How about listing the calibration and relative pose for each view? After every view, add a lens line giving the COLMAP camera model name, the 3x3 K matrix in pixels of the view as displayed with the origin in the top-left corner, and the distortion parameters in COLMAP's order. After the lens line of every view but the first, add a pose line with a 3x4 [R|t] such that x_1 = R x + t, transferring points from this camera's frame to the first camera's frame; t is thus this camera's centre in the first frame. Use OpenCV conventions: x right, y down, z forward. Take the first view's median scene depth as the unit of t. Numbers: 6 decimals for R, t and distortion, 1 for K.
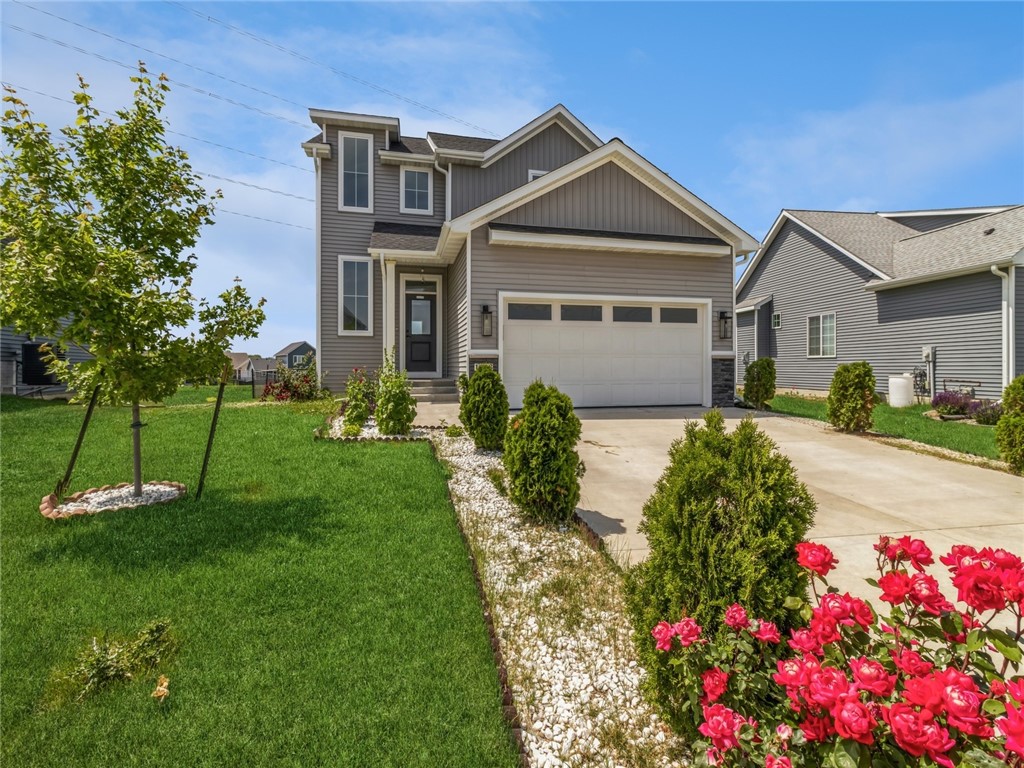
lens RADIAL K [[479.6, 0, 512.4], [0, 479.6, 391.1], [0, 0, 1]] dist [0.004714, -0.001055]
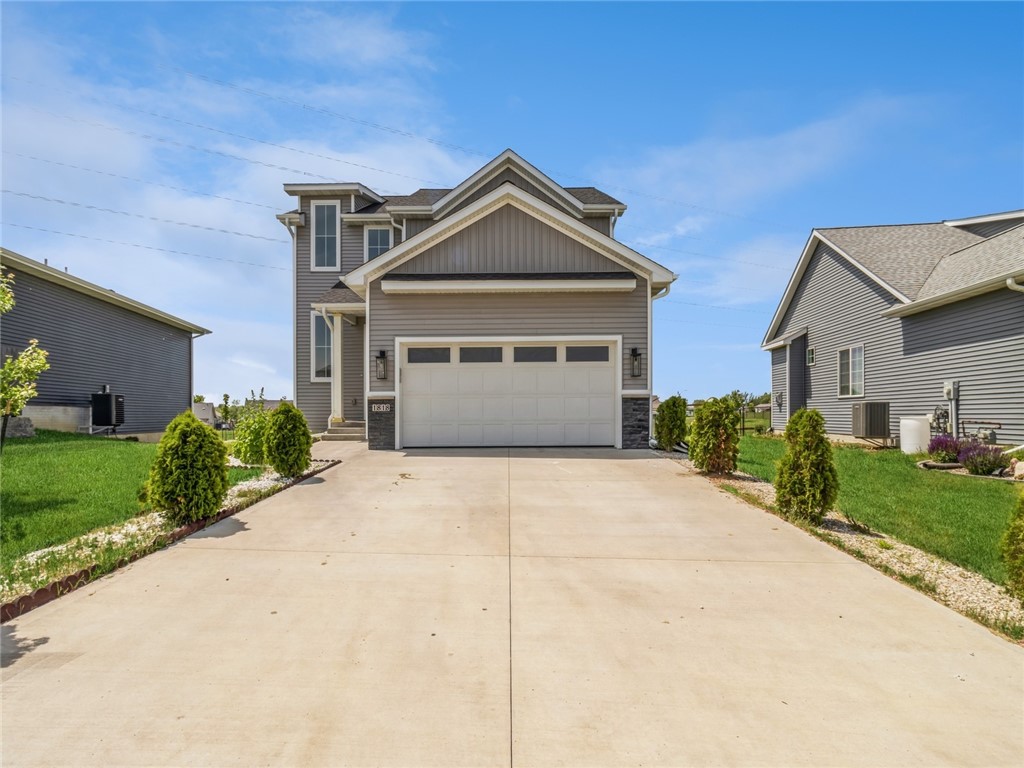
lens RADIAL K [[479.6, 0, 502.6], [0, 479.6, 443.0], [0, 0, 1]] dist [0.004714, -0.001055]
pose [[0.970940, 0.009838, -0.239121, 0.355468], [-0.007436, 0.999912, 0.010944, 0.011712], [0.239207, -0.008848, 0.970928, 0.009517]]
